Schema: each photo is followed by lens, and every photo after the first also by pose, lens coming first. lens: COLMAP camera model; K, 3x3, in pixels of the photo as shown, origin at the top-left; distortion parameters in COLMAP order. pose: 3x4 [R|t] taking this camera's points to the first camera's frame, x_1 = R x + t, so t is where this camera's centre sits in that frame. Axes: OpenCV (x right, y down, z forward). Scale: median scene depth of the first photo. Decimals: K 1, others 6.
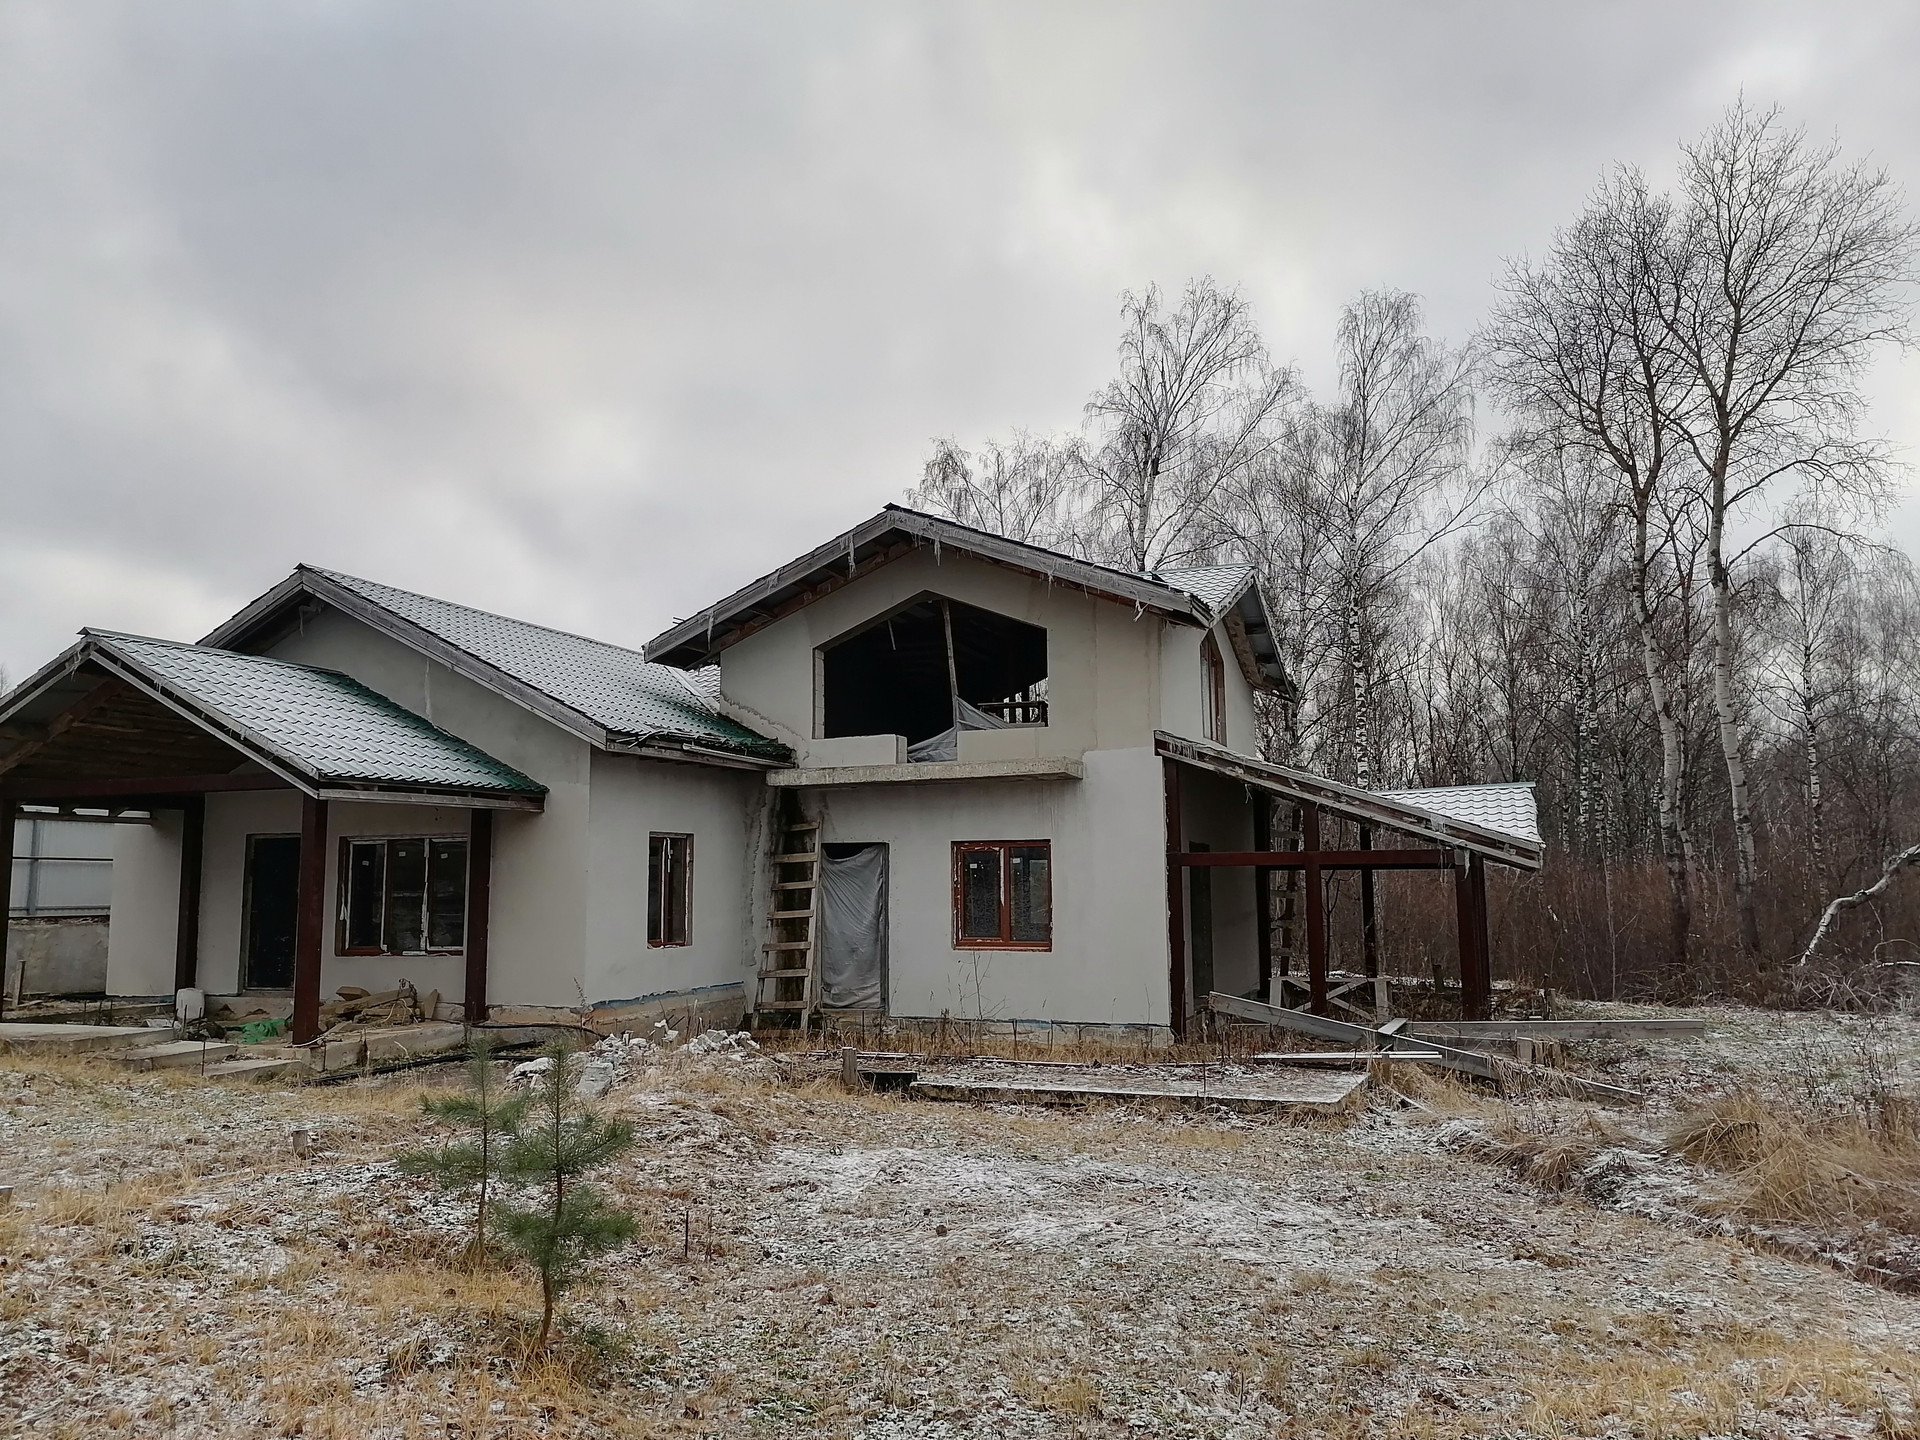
lens RADIAL K [[1405.9, 0, 960.0], [0, 1405.9, 720.0], [0, 0, 1]] dist [0.106574, -0.131987]
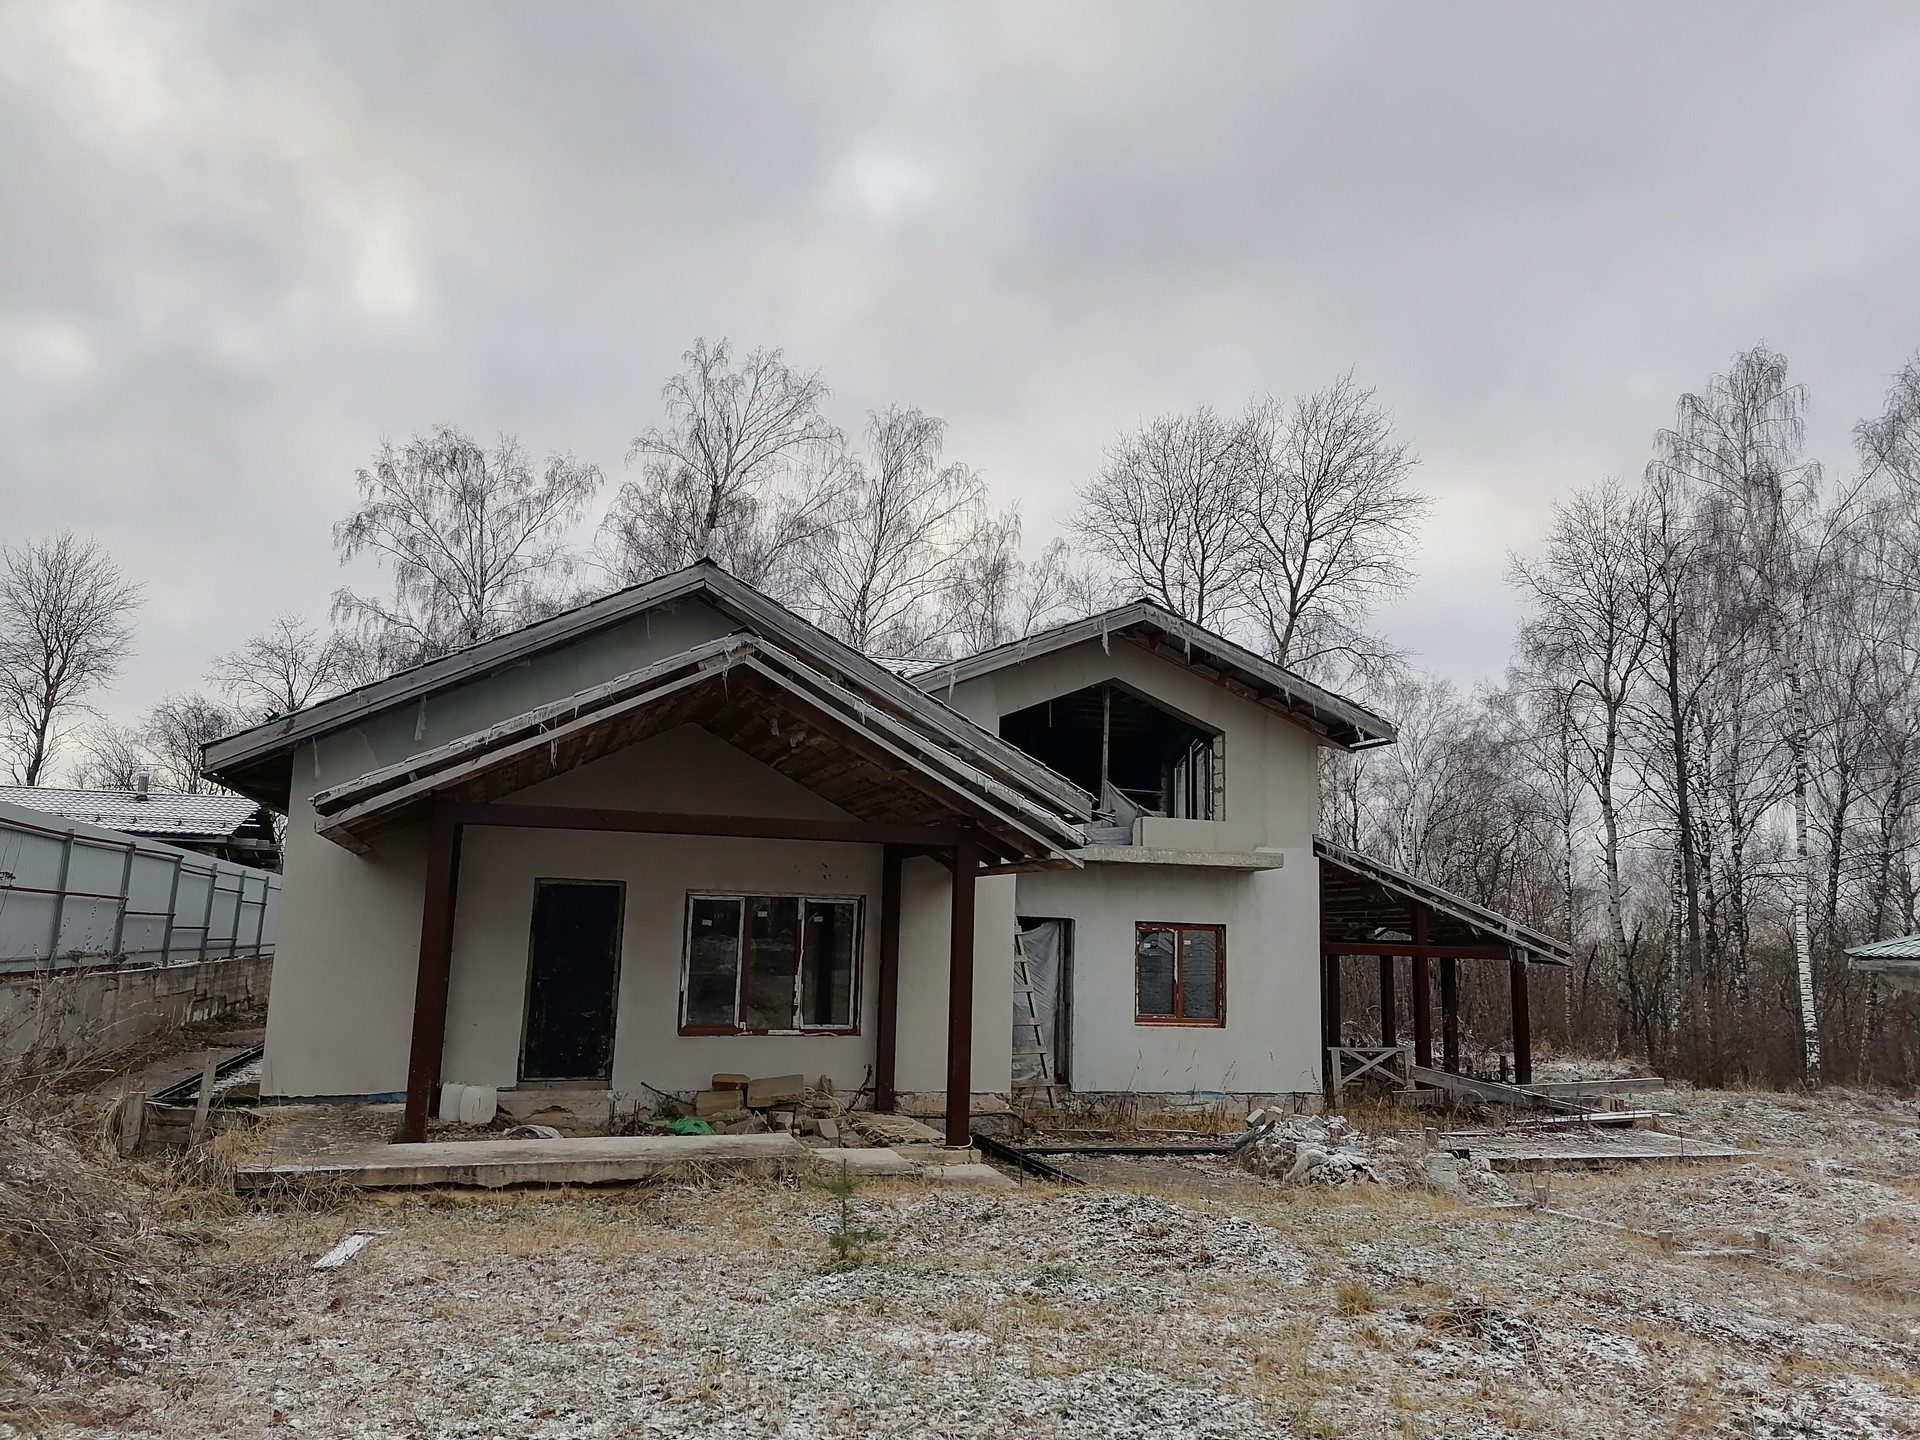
lens RADIAL K [[1405.9, 0, 960.0], [0, 1405.9, 720.0], [0, 0, 1]] dist [0.106574, -0.131987]
pose [[0.786665, 0.125195, 0.604553, -0.787609], [-0.107046, 0.992051, -0.066149, 0.021568], [-0.608029, -0.012678, 0.793813, 0.252466]]
